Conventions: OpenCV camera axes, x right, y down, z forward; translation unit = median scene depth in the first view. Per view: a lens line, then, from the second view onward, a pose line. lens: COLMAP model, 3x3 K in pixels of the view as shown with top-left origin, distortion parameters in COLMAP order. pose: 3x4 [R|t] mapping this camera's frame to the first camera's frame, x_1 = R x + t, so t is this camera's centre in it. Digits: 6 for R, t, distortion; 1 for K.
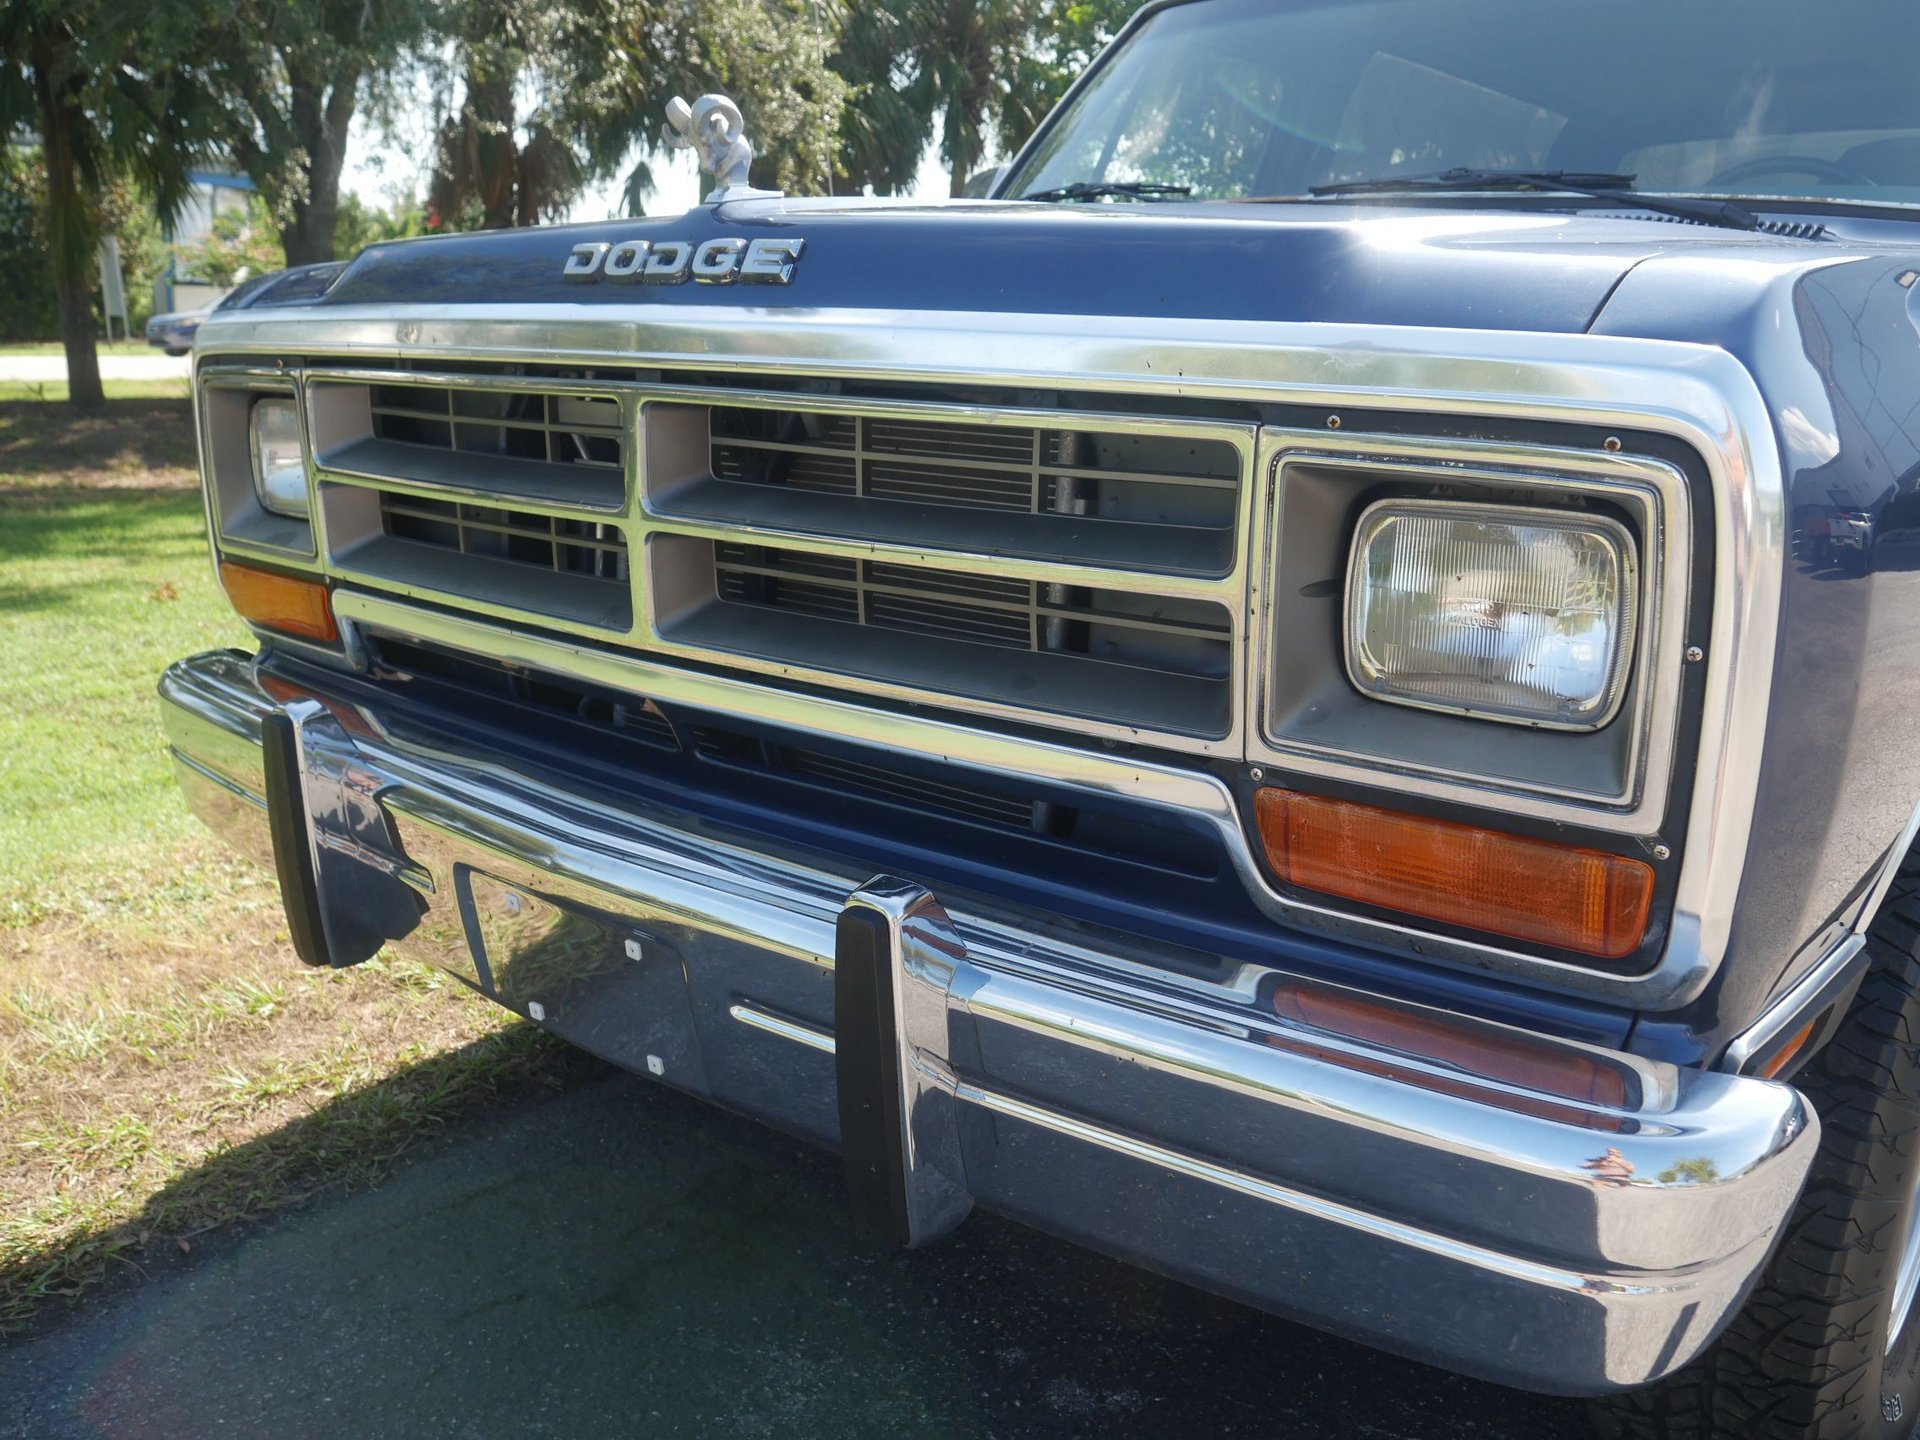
lens RADIAL K [[1729.2, 0, 959.0], [0, 1729.2, 718.6], [0, 0, 1]] dist [-0.003093, -0.008635]
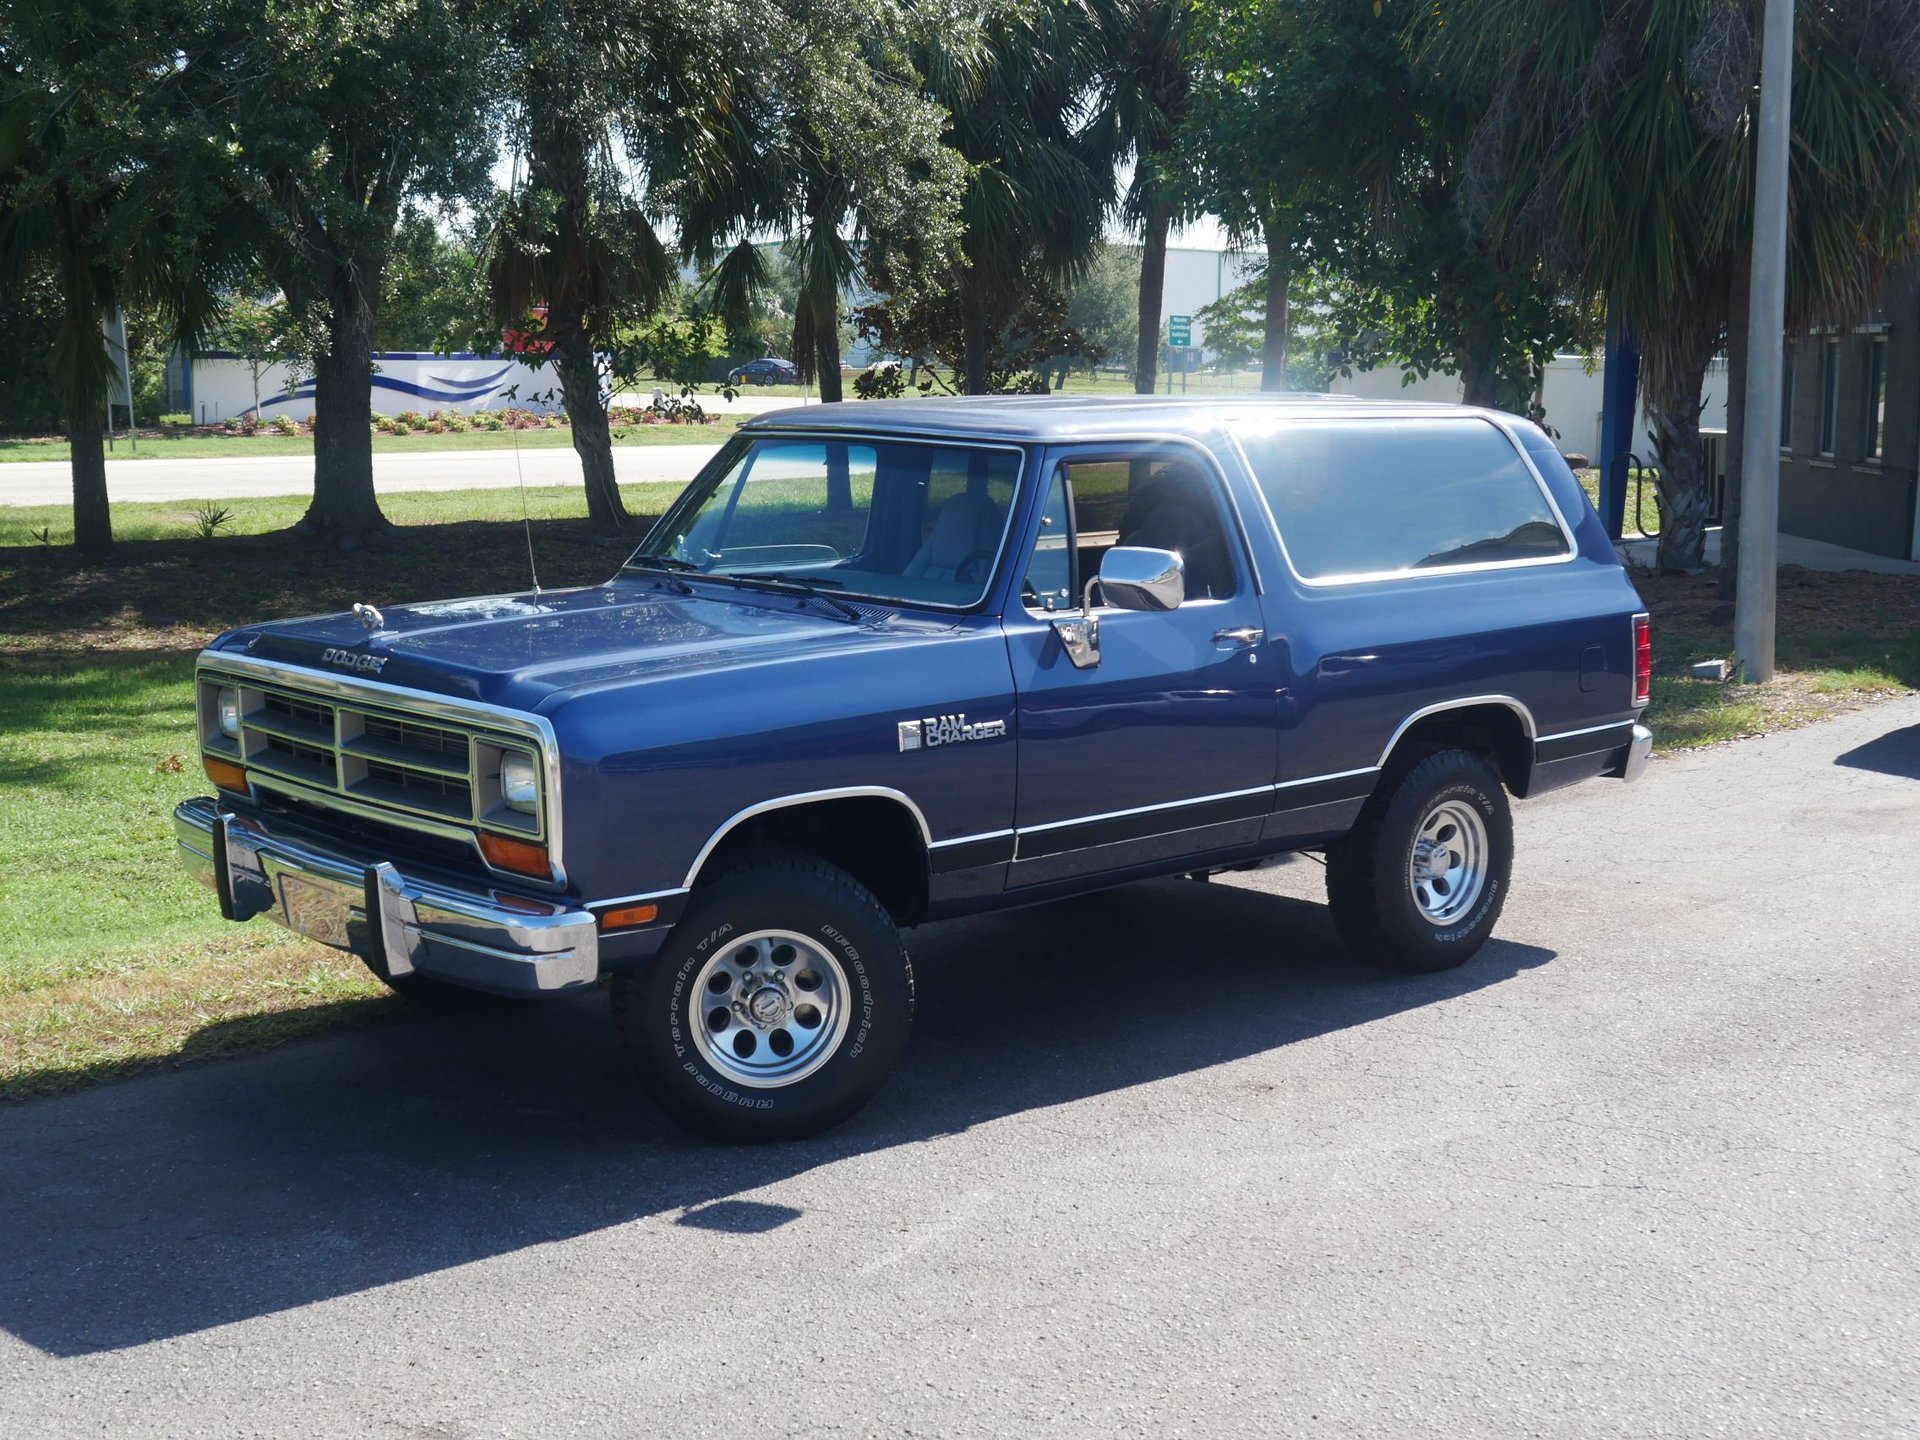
lens RADIAL K [[2844.3, 0, 961.0], [0, 2844.3, 750.8], [0, 0, 1]] dist [0.005952, -0.033198]
pose [[0.987889, 0.009112, -0.154895, 0.176765], [-0.021296, 0.996789, -0.077187, 0.025966], [0.153695, 0.079551, 0.984911, -0.394403]]
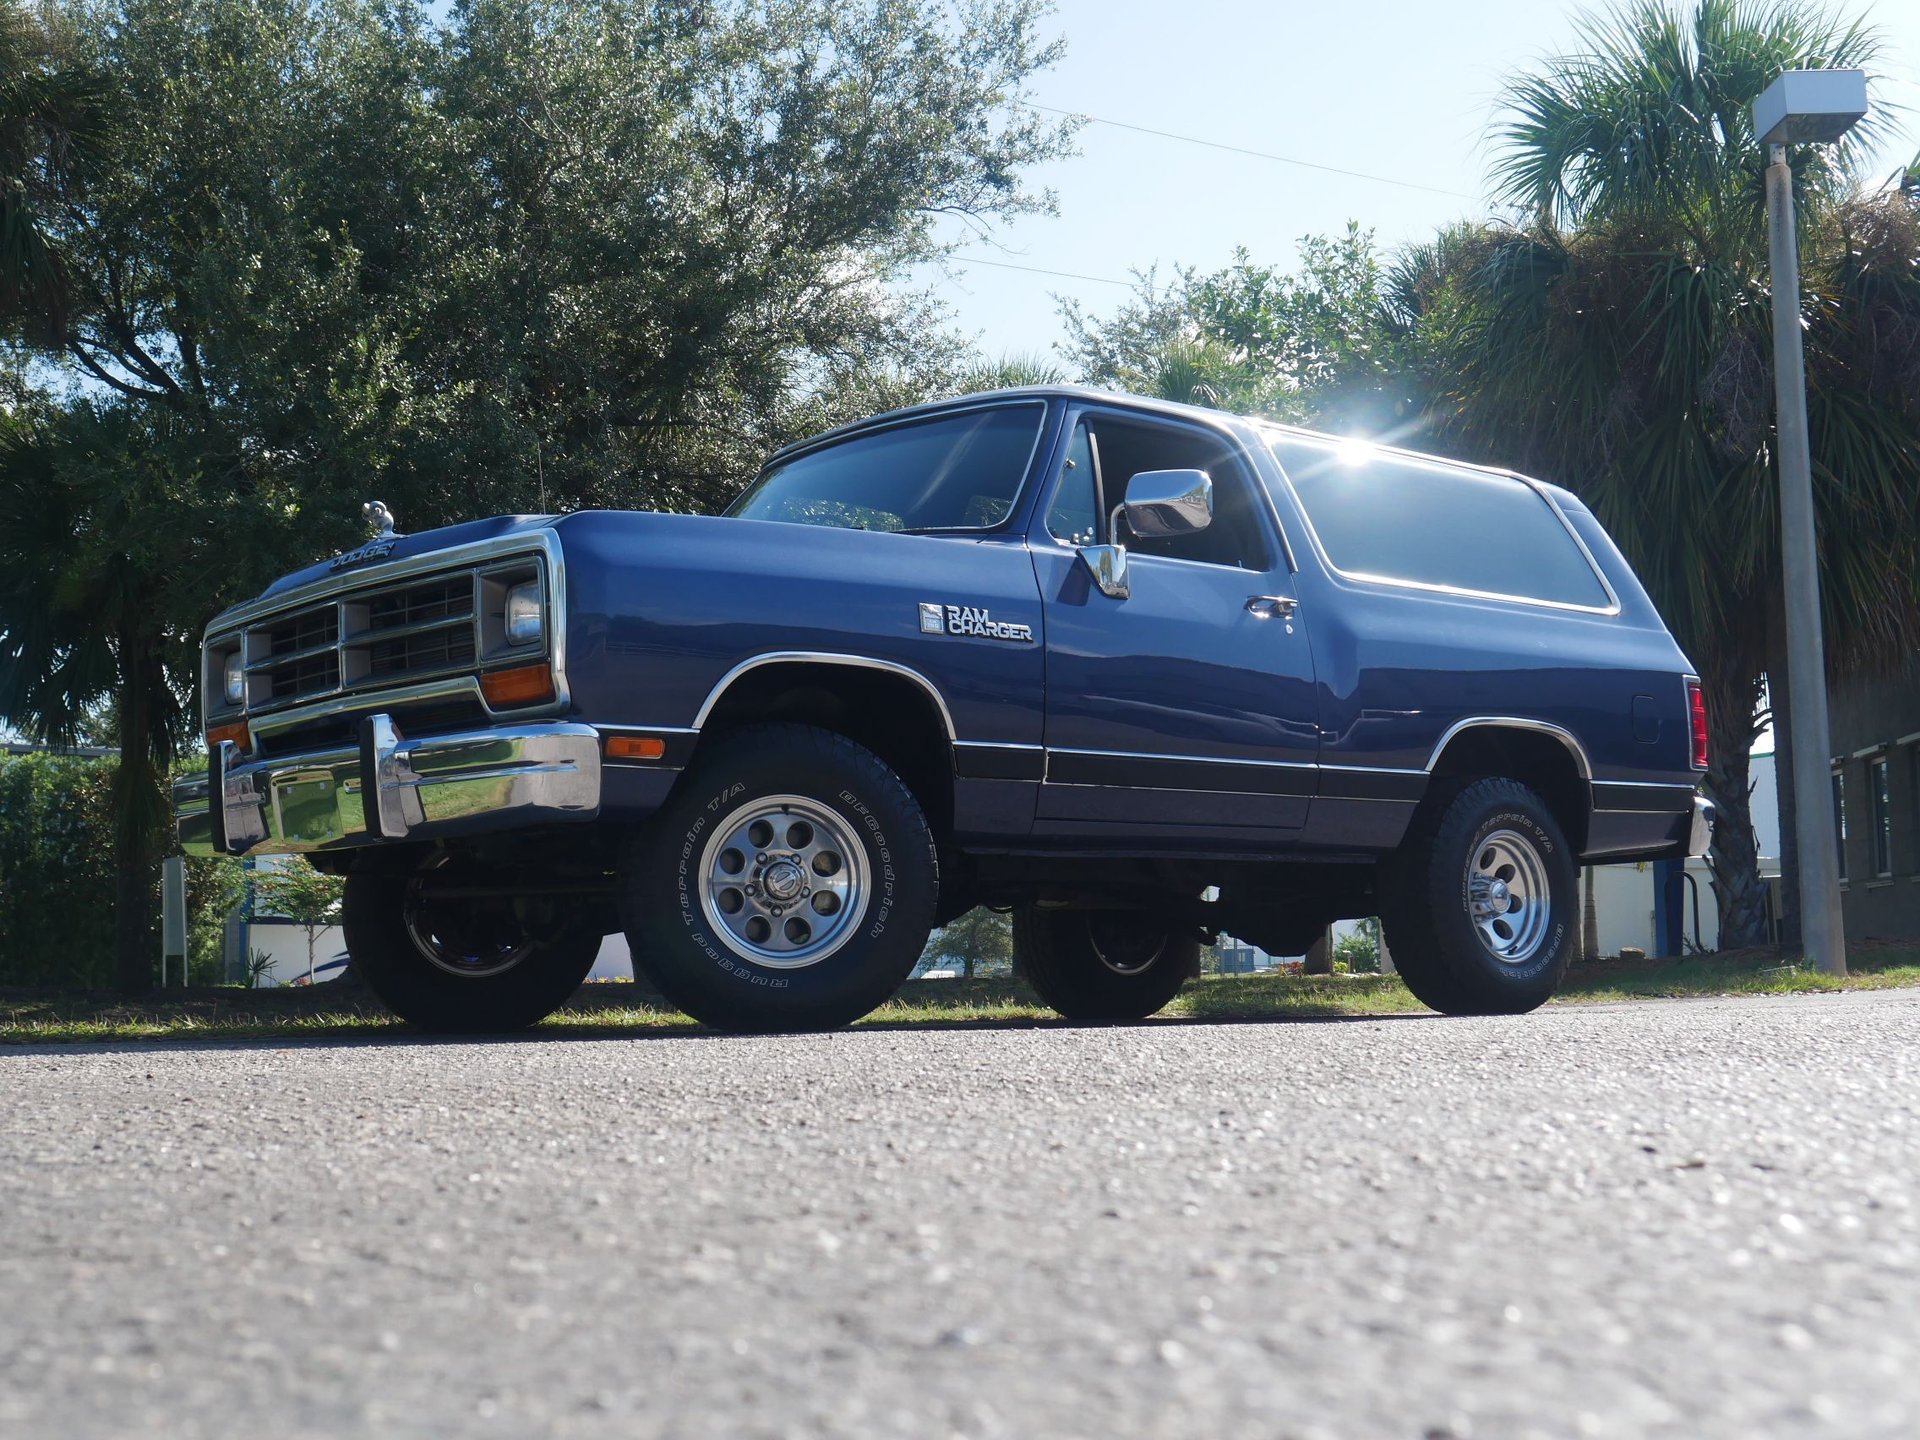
lens RADIAL K [[2827.0, 0, 947.4], [0, 2827.0, 648.5], [0, 0, 1]] dist [0.000024, 0.035395]
pose [[0.983470, -0.053342, -0.173038, 0.175597], [-0.010658, 0.936914, -0.349396, 0.165514], [0.180760, 0.345465, 0.920858, -0.339057]]
